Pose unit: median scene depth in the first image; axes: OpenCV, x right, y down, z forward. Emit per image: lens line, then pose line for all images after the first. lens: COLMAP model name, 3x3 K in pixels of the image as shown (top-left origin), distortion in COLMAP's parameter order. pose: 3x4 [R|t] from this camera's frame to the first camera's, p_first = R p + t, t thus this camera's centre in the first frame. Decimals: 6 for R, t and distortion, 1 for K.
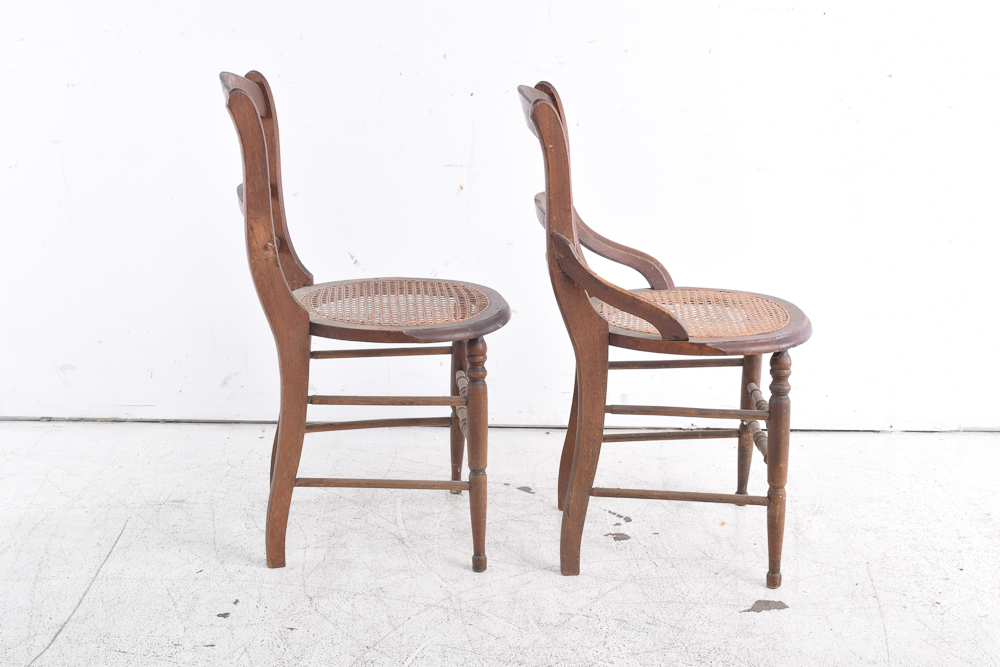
lens RADIAL K [[1534.5, 0, 507.1], [0, 1534.5, 333.0], [0, 0, 1]] dist [-0.021375, 0.000000]
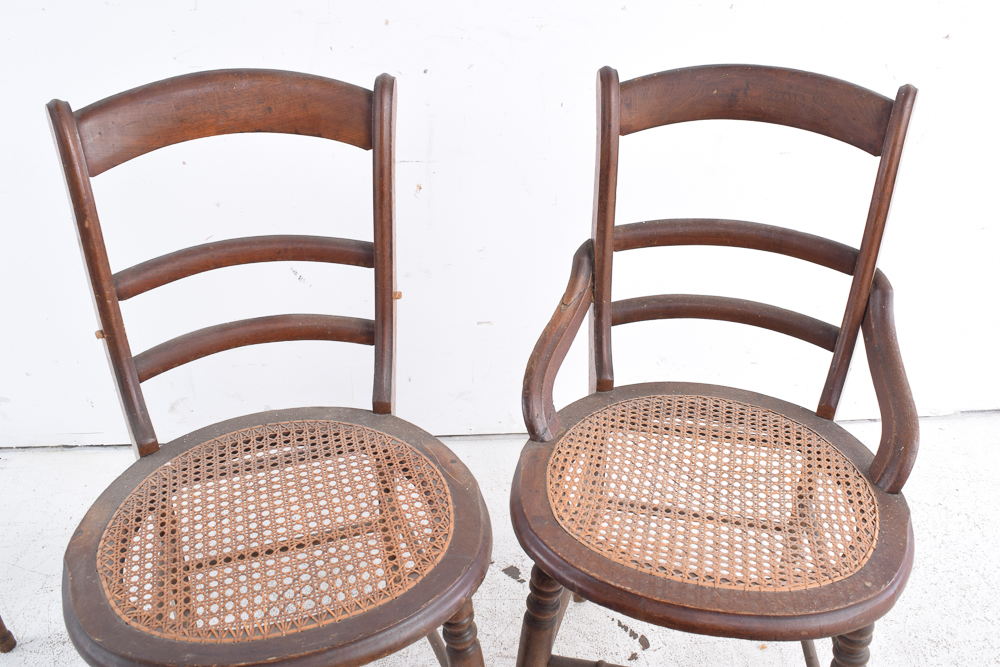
lens RADIAL K [[817.8, 0, 502.4], [0, 817.8, 324.6], [0, 0, 1]] dist [-0.099525, 0.025957]
pose [[0.998997, -0.039734, 0.020628, 0.002939], [0.033638, 0.970233, 0.239827, -0.157469], [-0.029543, -0.238892, 0.970597, 0.702218]]
